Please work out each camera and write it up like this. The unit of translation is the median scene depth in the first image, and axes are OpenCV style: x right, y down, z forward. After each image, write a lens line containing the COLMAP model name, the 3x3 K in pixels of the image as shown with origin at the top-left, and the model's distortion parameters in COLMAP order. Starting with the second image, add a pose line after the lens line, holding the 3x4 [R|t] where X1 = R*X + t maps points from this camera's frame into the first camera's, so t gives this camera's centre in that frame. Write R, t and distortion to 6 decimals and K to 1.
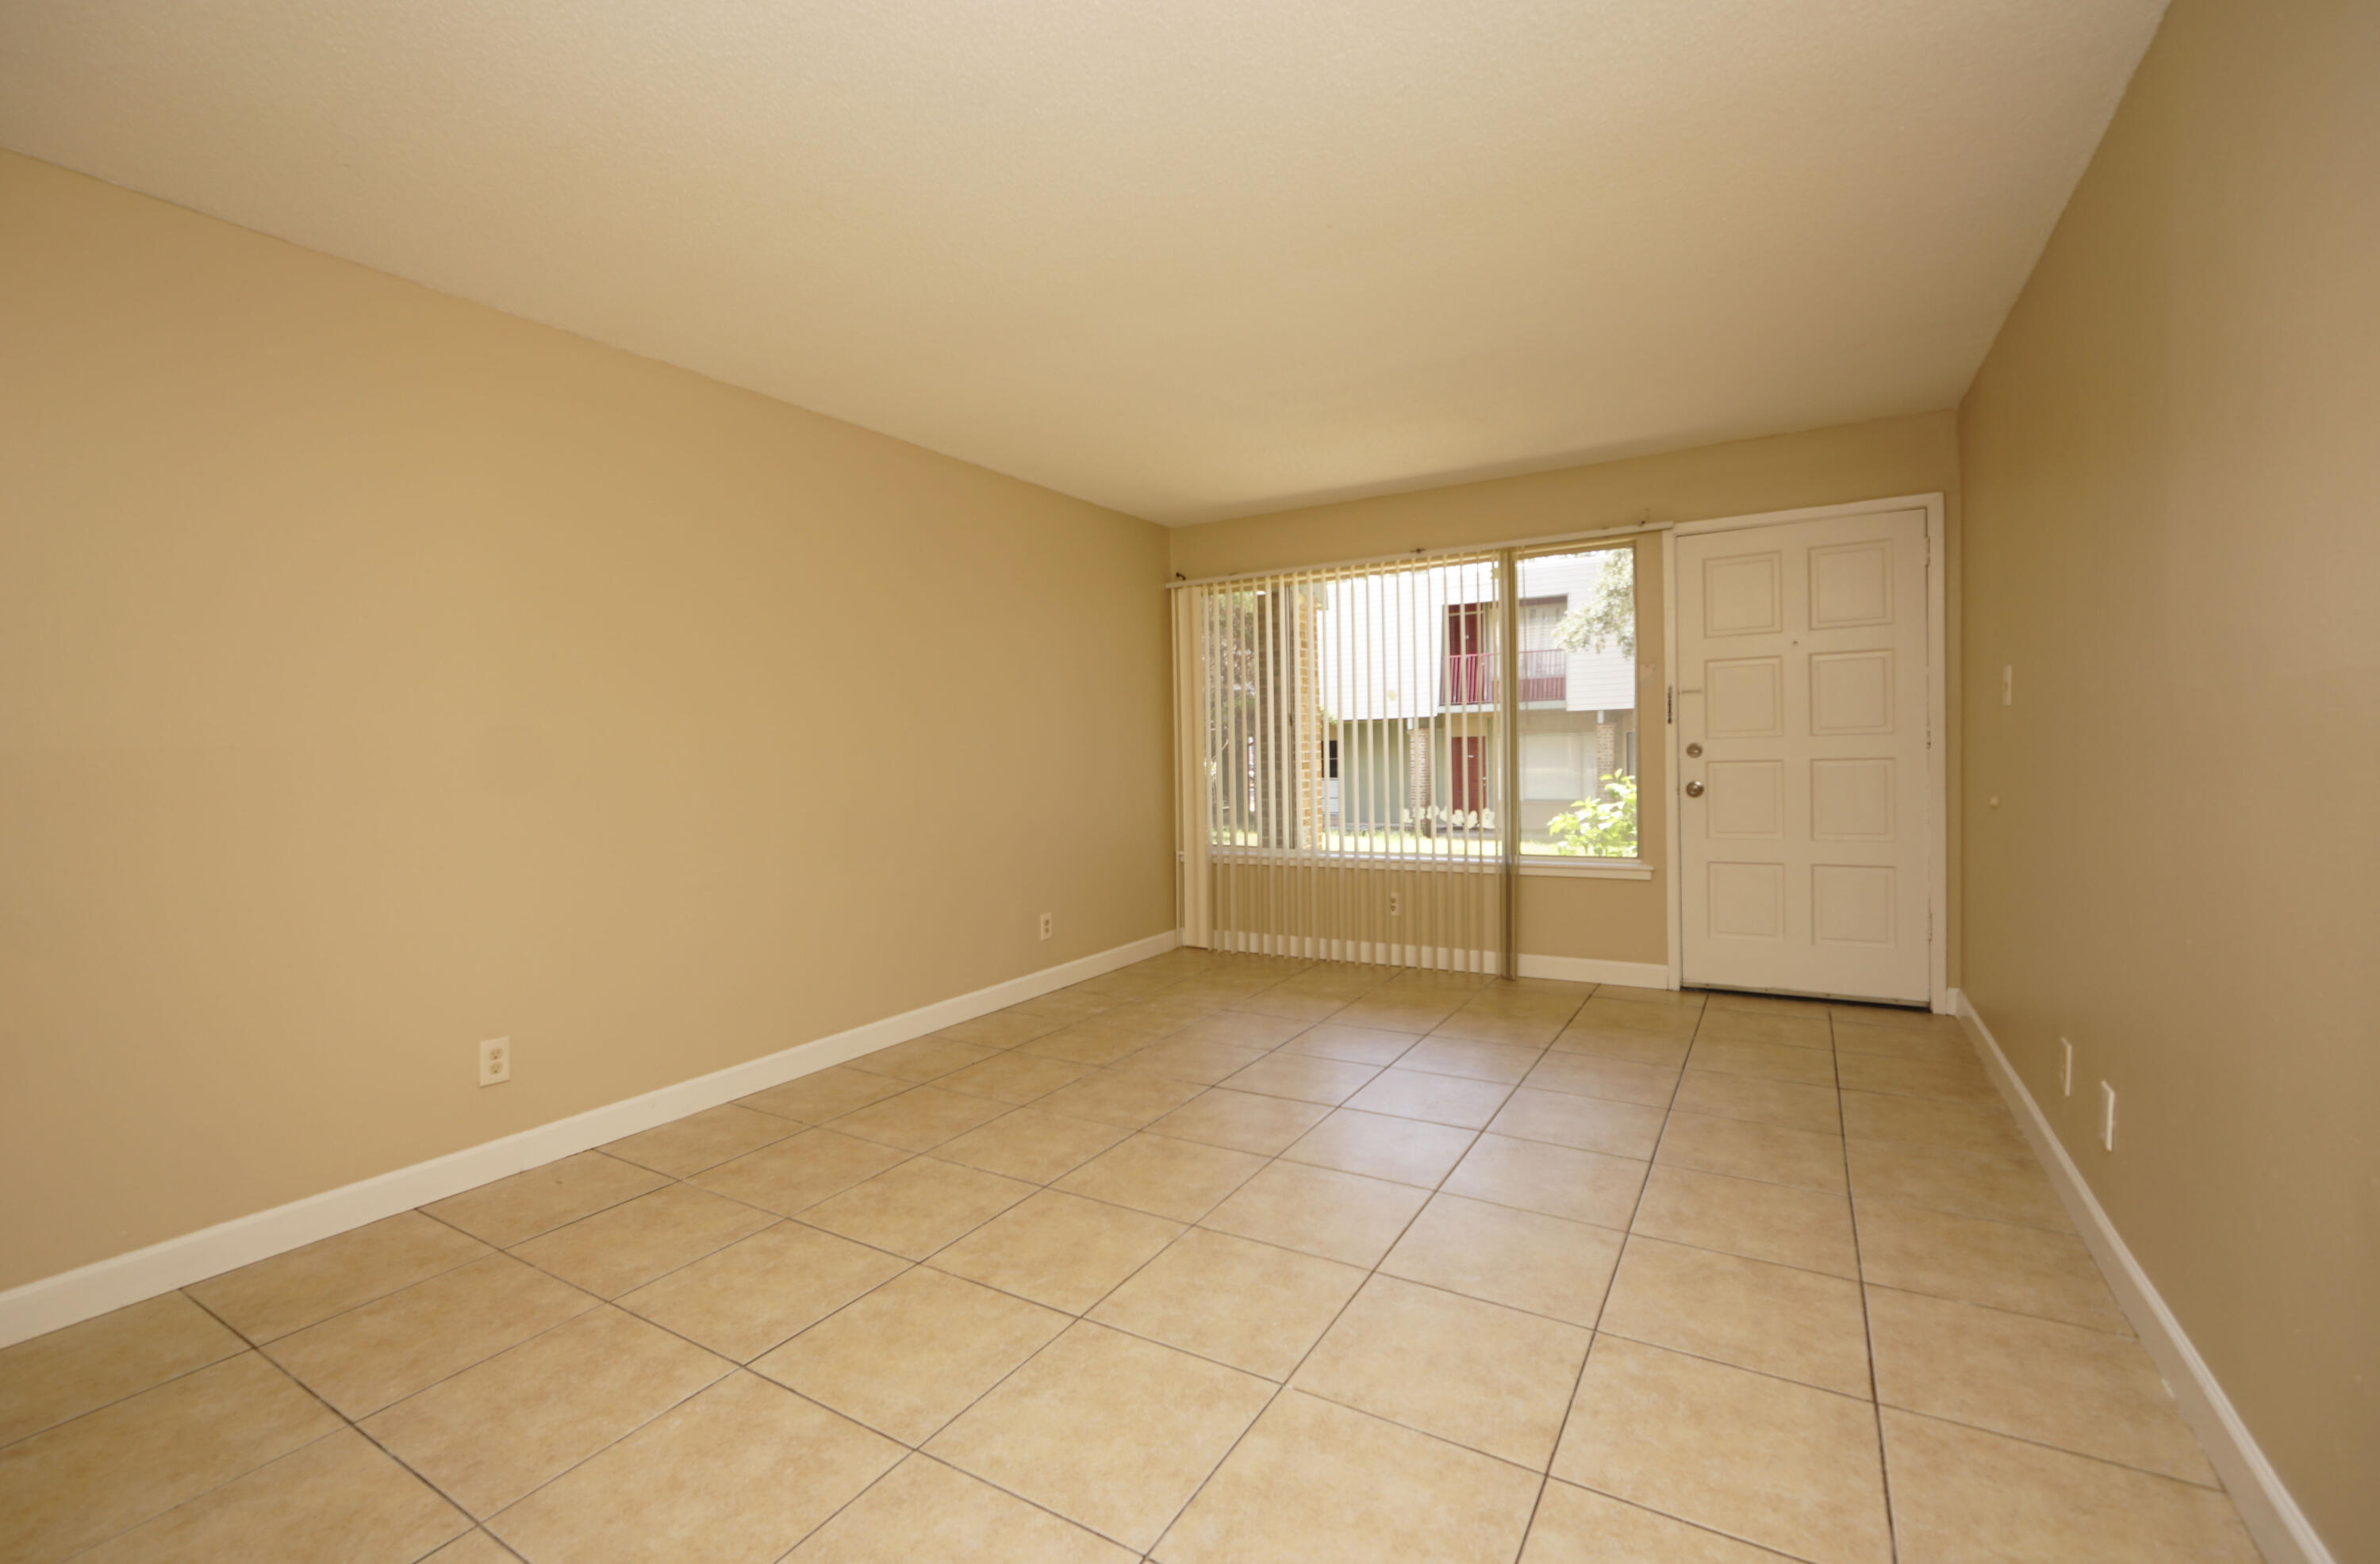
lens RADIAL K [[1003.1, 0, 1152.5], [0, 1003.1, 775.7], [0, 0, 1]] dist [-0.011456, 0.000308]
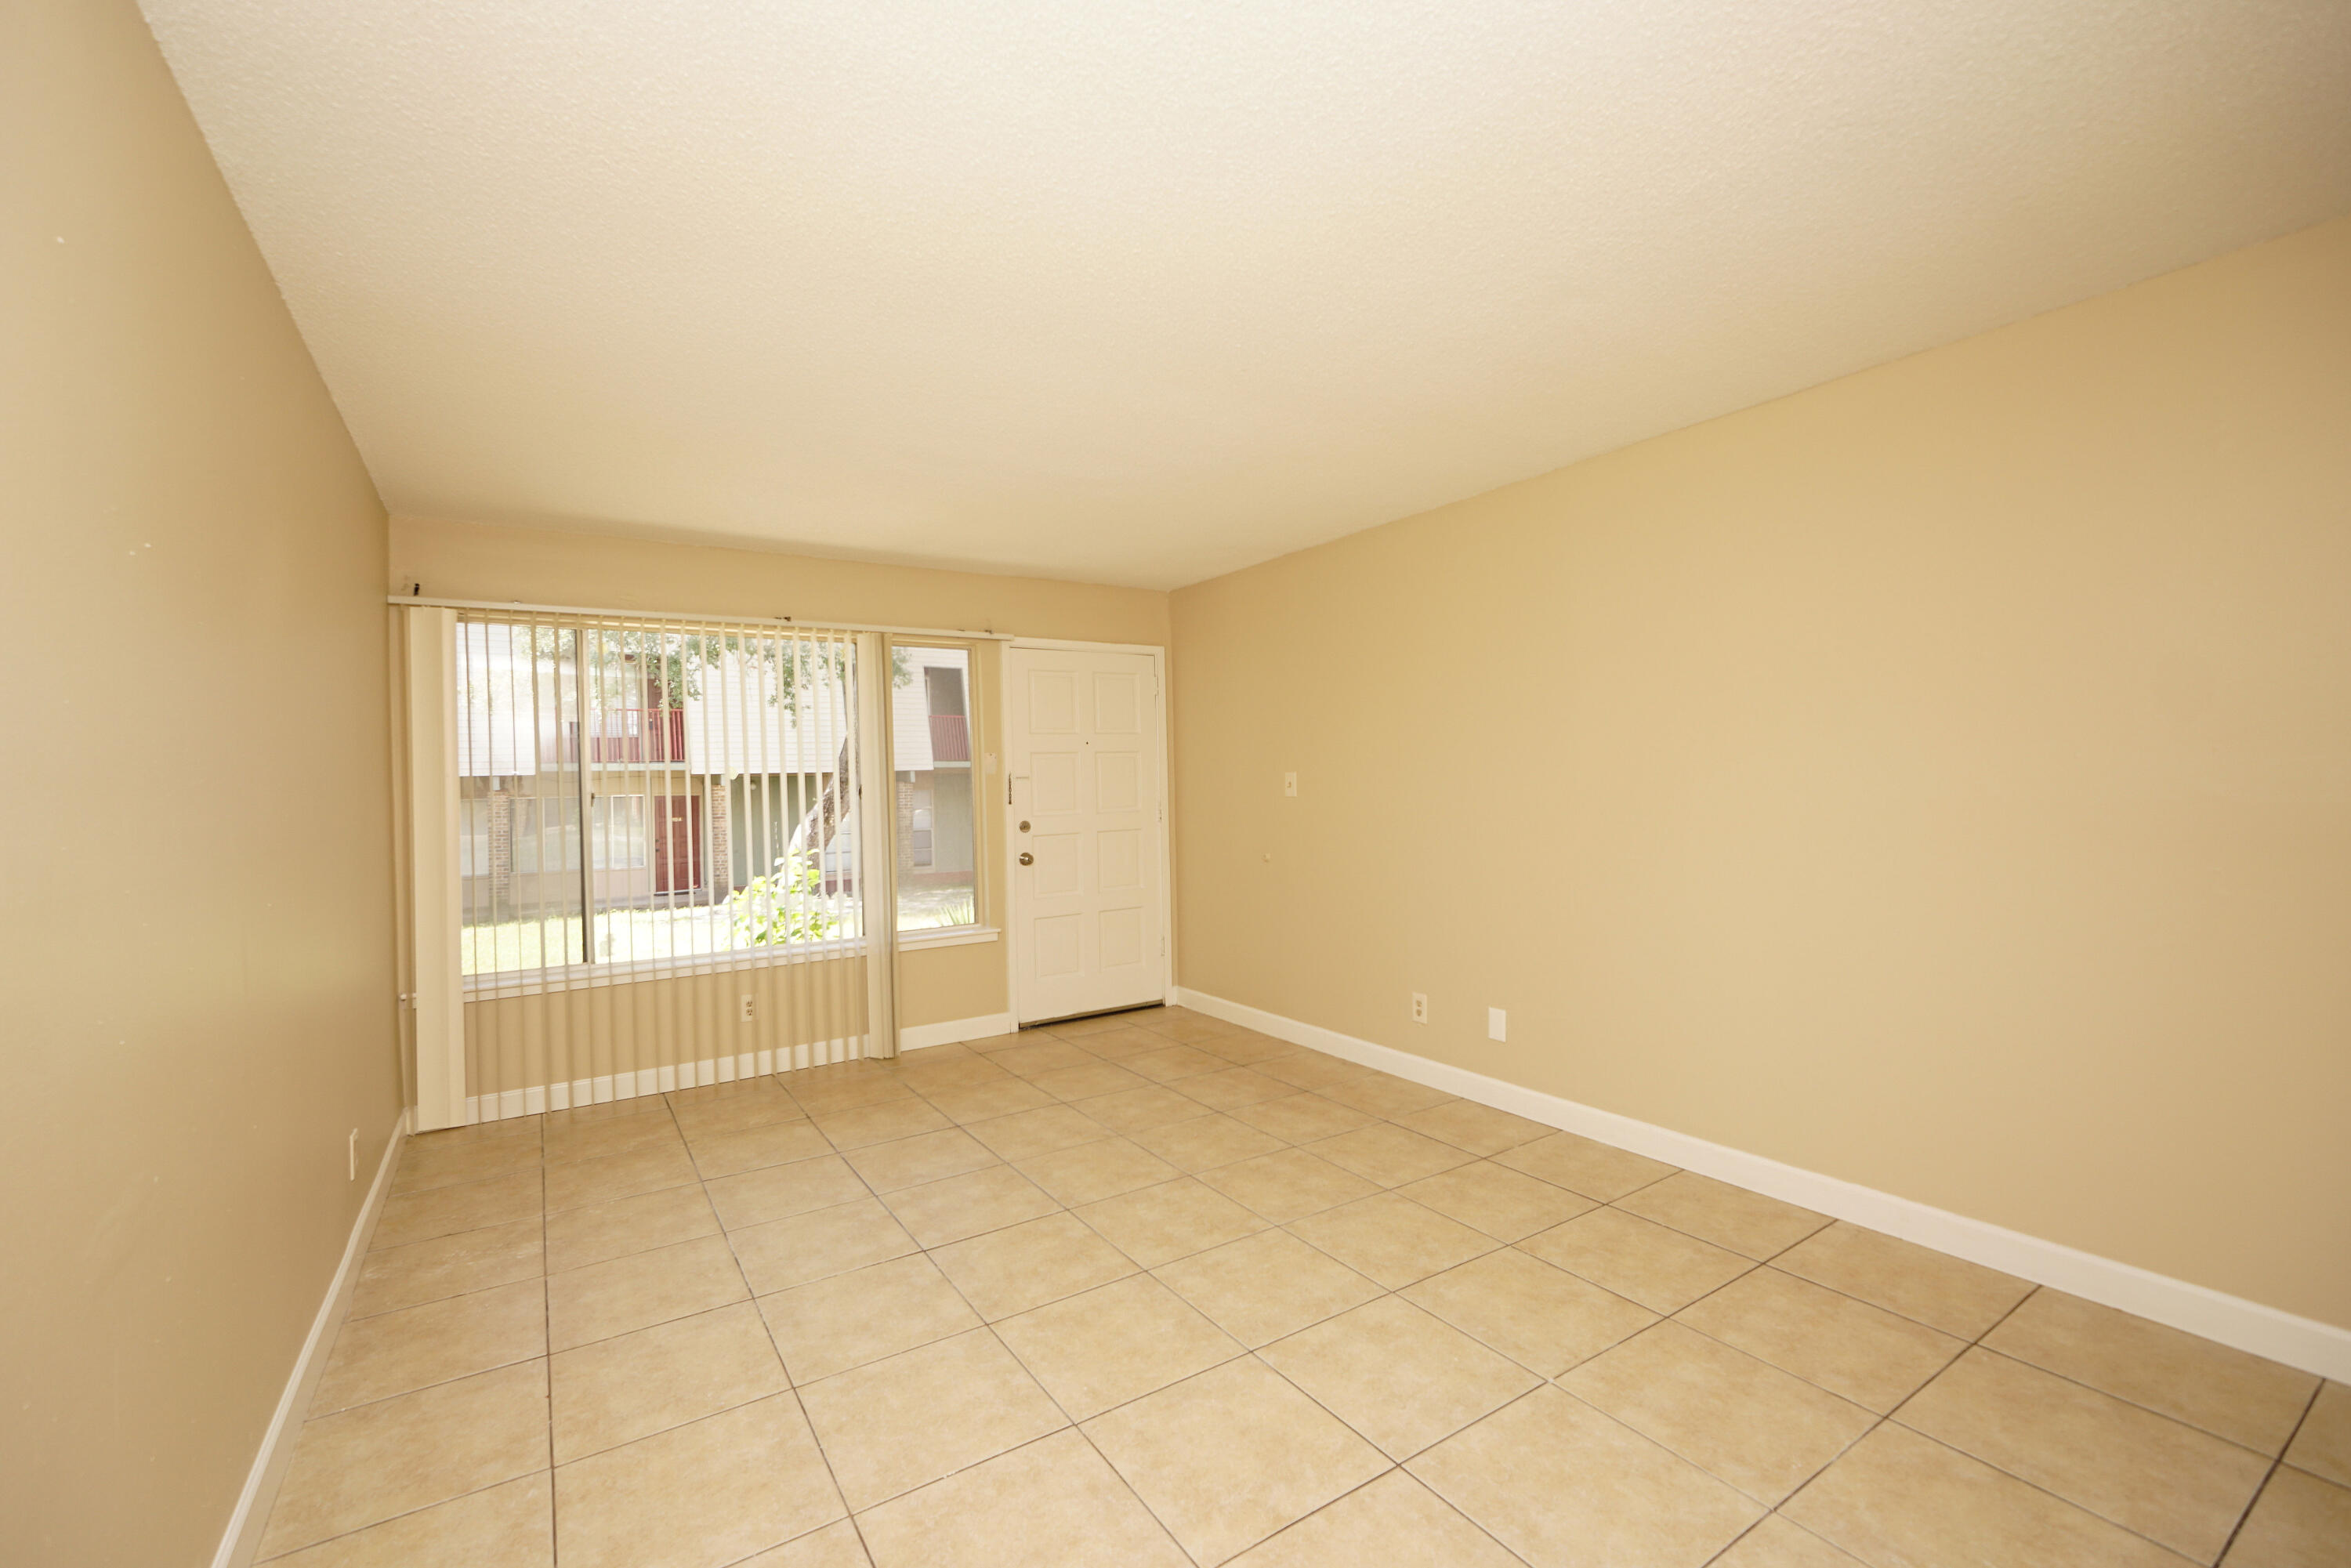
lens RADIAL K [[987.0, 0, 1129.1], [0, 987.0, 777.3], [0, 0, 1]] dist [-0.018624, 0.000235]
pose [[0.445891, 0.017011, 0.894925, -0.509159], [0.038092, 0.998553, -0.037960, -0.038399], [-0.894276, 0.051015, 0.444598, 0.394872]]
